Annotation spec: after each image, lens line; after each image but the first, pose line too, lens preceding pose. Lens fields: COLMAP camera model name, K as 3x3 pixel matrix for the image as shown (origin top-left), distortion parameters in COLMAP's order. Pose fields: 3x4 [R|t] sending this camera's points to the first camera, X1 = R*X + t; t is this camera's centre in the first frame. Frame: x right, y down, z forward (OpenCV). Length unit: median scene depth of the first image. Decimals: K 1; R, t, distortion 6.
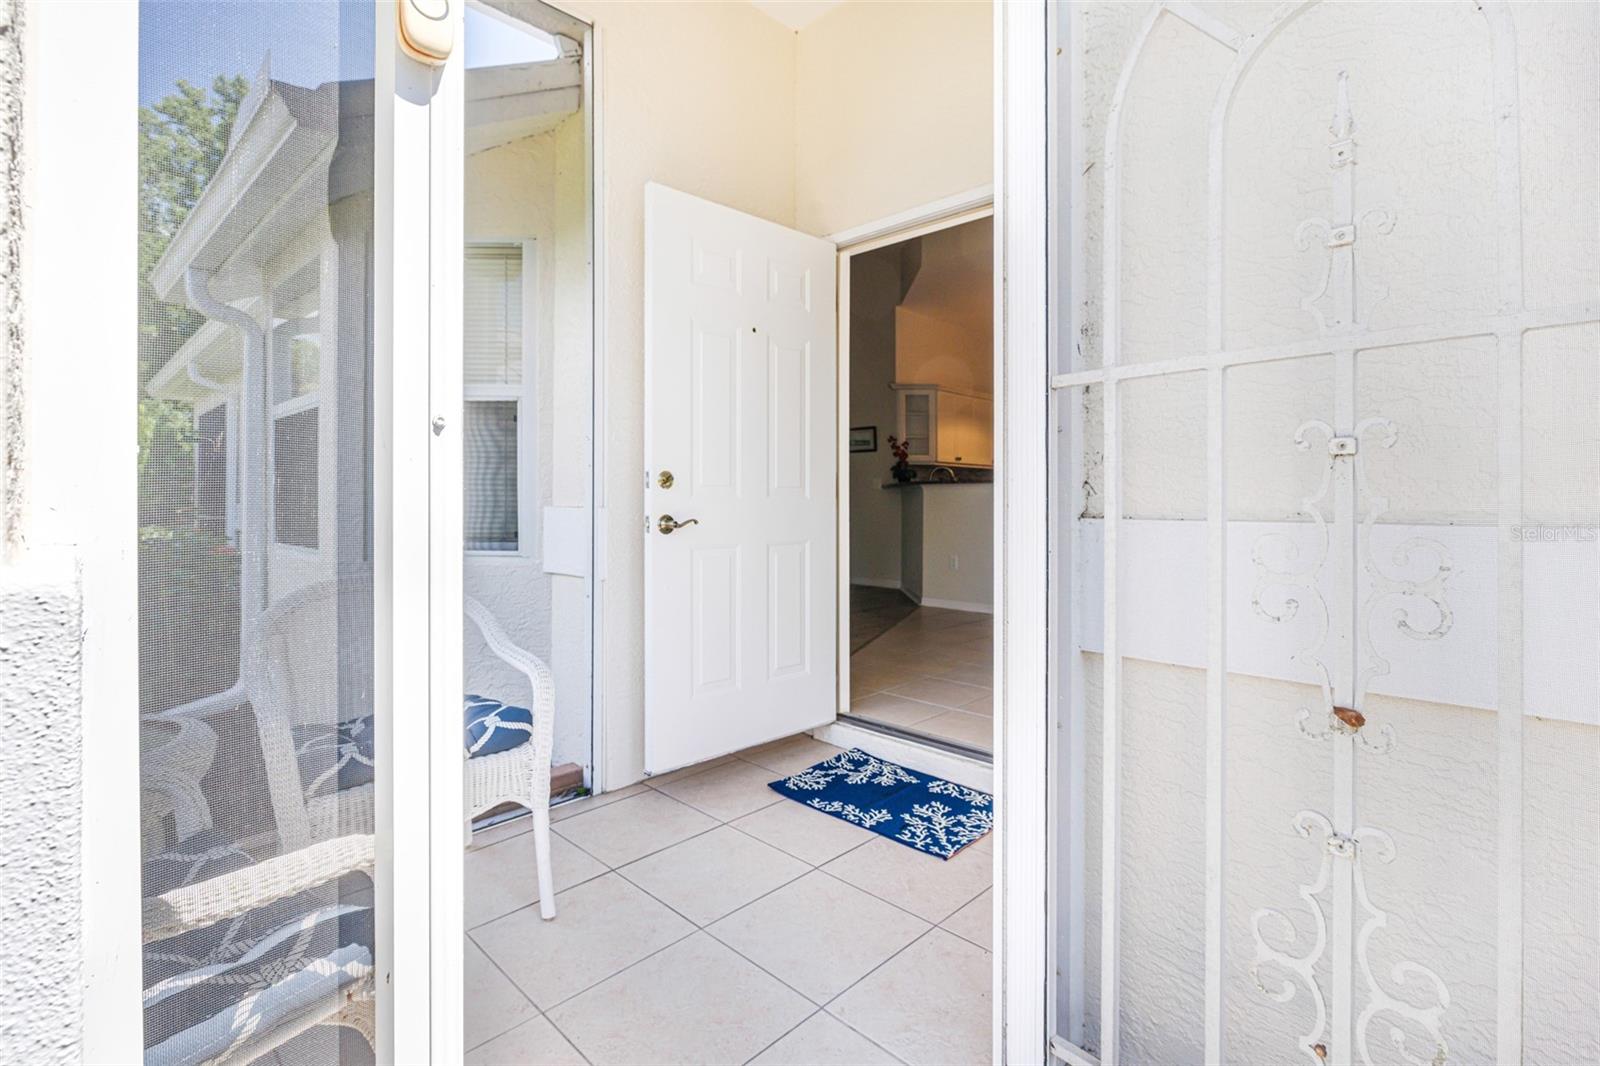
lens RADIAL K [[746.0, 0, 804.4], [0, 746.0, 517.1], [0, 0, 1]] dist [0.000617, 0.027887]
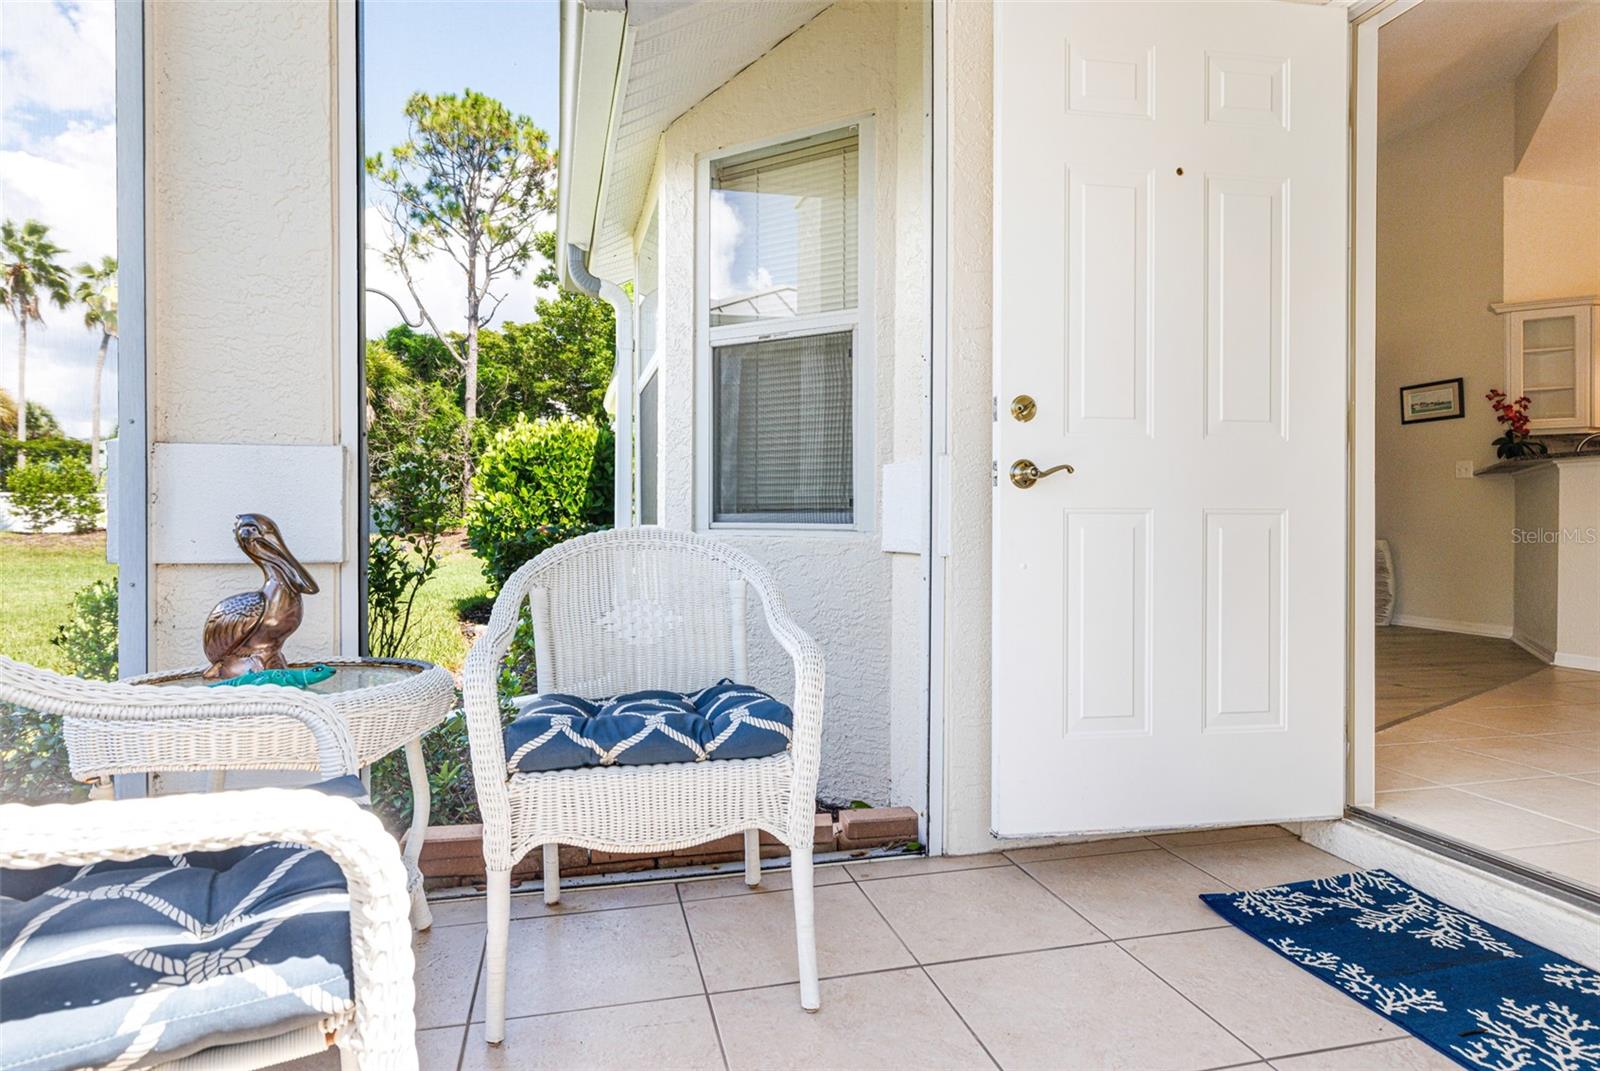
lens RADIAL K [[884.8, 0, 800.0], [0, 884.8, 535.5], [0, 0, 1]] dist [0.024340, -0.001993]
pose [[0.849687, 0.001042, -0.527287, 0.058897], [-0.007724, 0.999915, -0.010471, 0.069967], [0.527232, 0.012969, 0.849623, 0.192935]]
